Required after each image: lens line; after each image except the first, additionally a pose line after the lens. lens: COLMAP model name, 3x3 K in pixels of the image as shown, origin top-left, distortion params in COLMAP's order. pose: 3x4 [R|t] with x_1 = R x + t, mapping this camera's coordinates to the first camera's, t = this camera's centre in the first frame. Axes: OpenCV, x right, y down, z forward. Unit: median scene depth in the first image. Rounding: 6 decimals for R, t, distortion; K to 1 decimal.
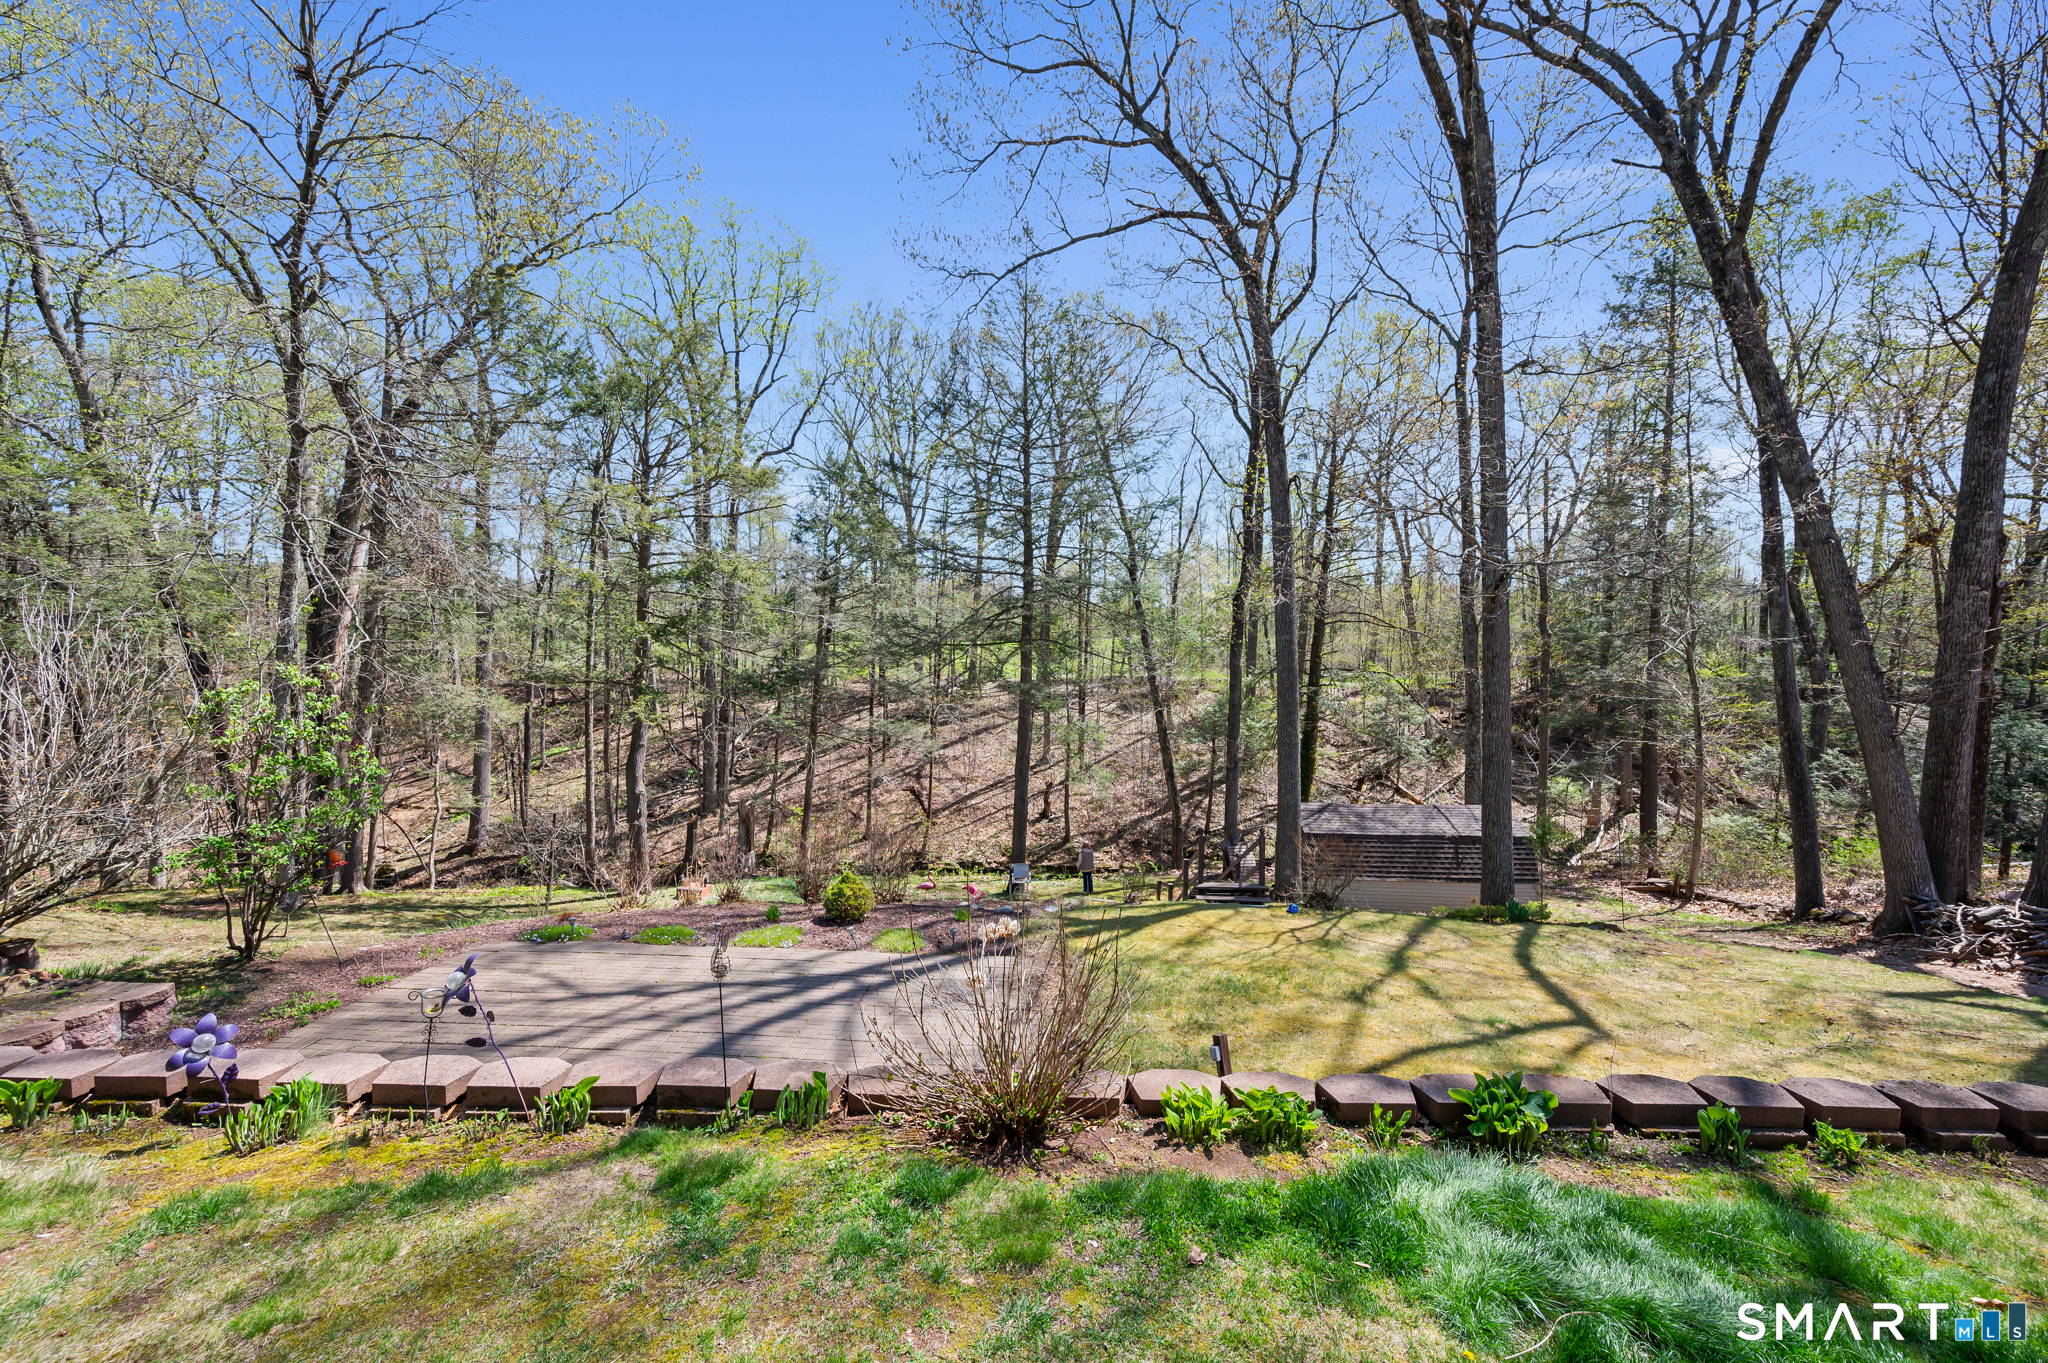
lens RADIAL K [[831.4, 0, 1024.0], [0, 831.4, 681.5], [0, 0, 1]] dist [0.000814, 0.000260]
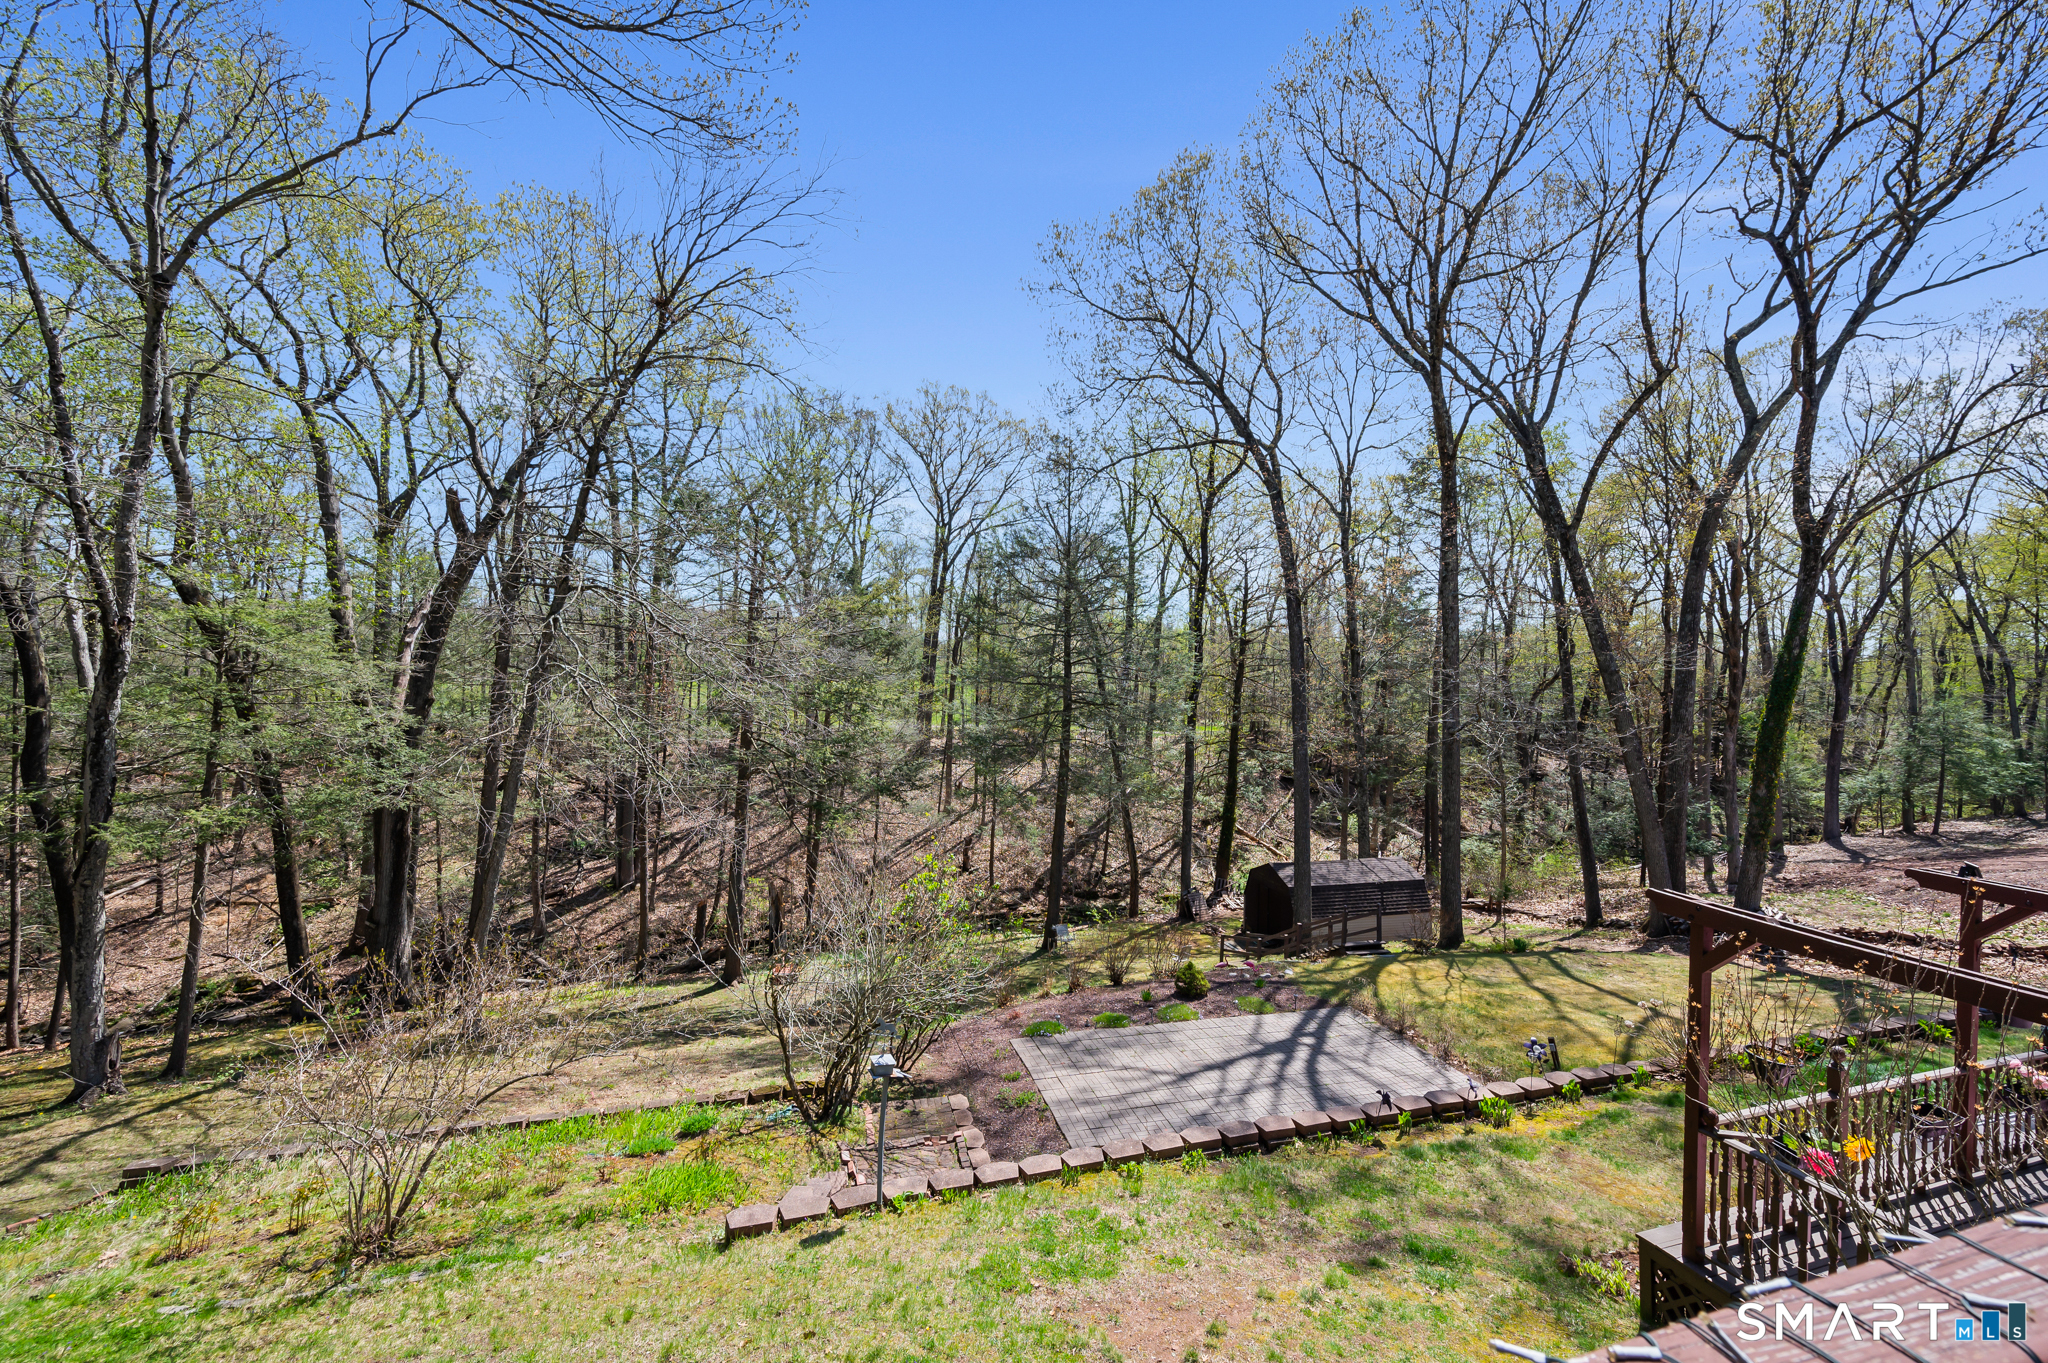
lens RADIAL K [[831.4, 0, 1024.0], [0, 831.4, 681.5], [0, 0, 1]] dist [0.000814, 0.000260]
pose [[0.947656, -0.001151, 0.319292, -0.555290], [0.007829, 0.999777, -0.019632, -0.143853], [-0.319198, 0.021104, 0.947453, -0.172642]]
